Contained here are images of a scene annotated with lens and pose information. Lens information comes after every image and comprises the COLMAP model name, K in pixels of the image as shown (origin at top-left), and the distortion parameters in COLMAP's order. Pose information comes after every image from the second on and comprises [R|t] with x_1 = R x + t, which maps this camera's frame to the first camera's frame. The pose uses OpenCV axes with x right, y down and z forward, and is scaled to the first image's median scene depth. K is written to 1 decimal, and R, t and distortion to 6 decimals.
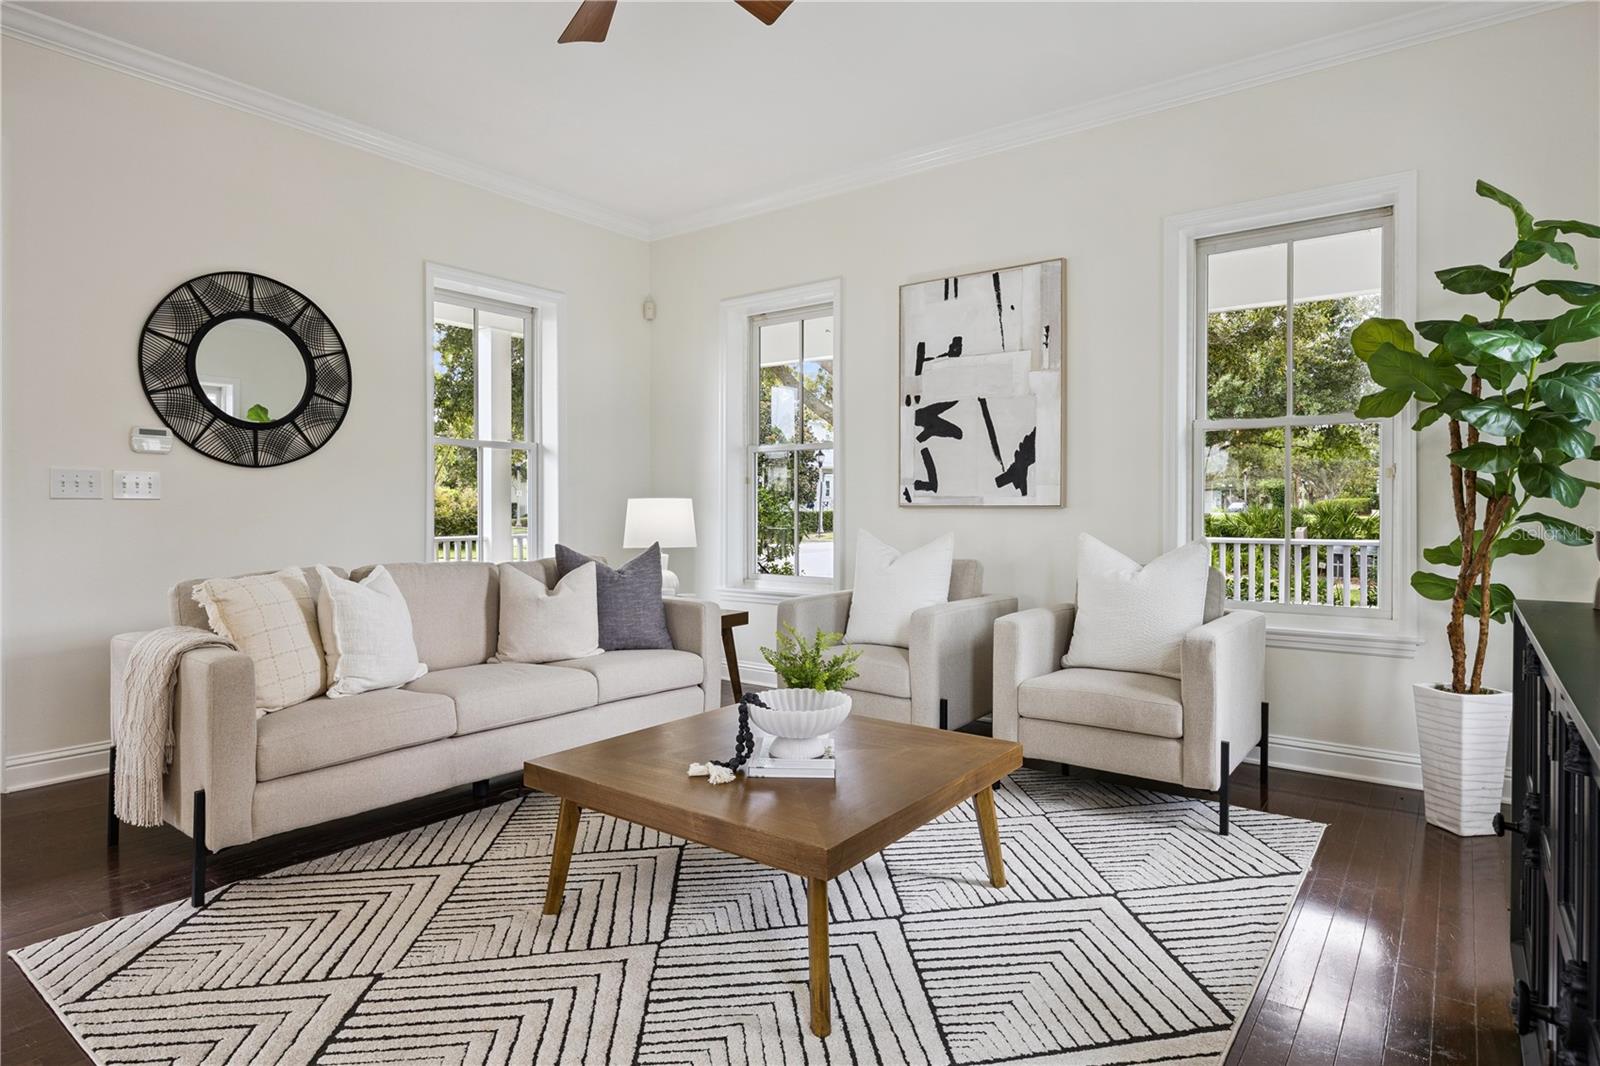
lens RADIAL K [[887.4, 0, 799.9], [0, 887.4, 512.1], [0, 0, 1]] dist [-0.003585, 0.000033]
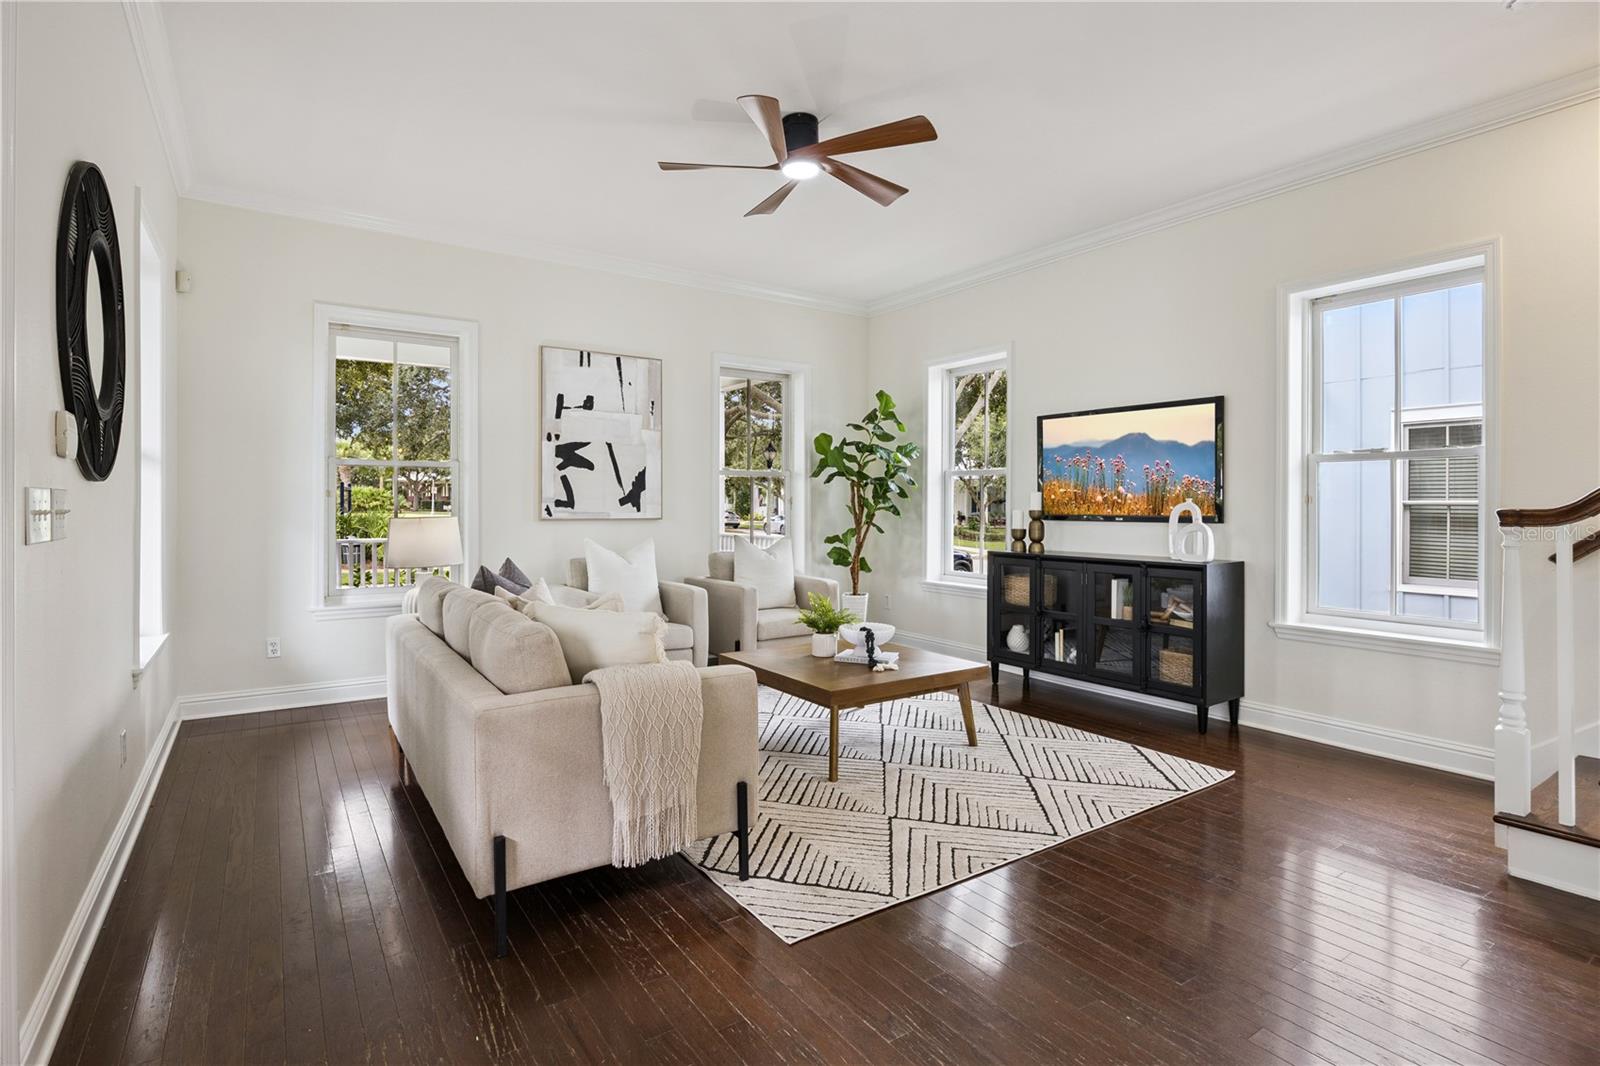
lens RADIAL K [[771.5, 0, 799.5], [0, 771.5, 506.7], [0, 0, 1]] dist [-0.000815, -0.000050]
pose [[0.317099, -0.002794, 0.948388, -0.844621], [0.000468, 0.999996, 0.002790, -0.028835], [-0.948392, -0.000441, 0.317099, 0.312748]]
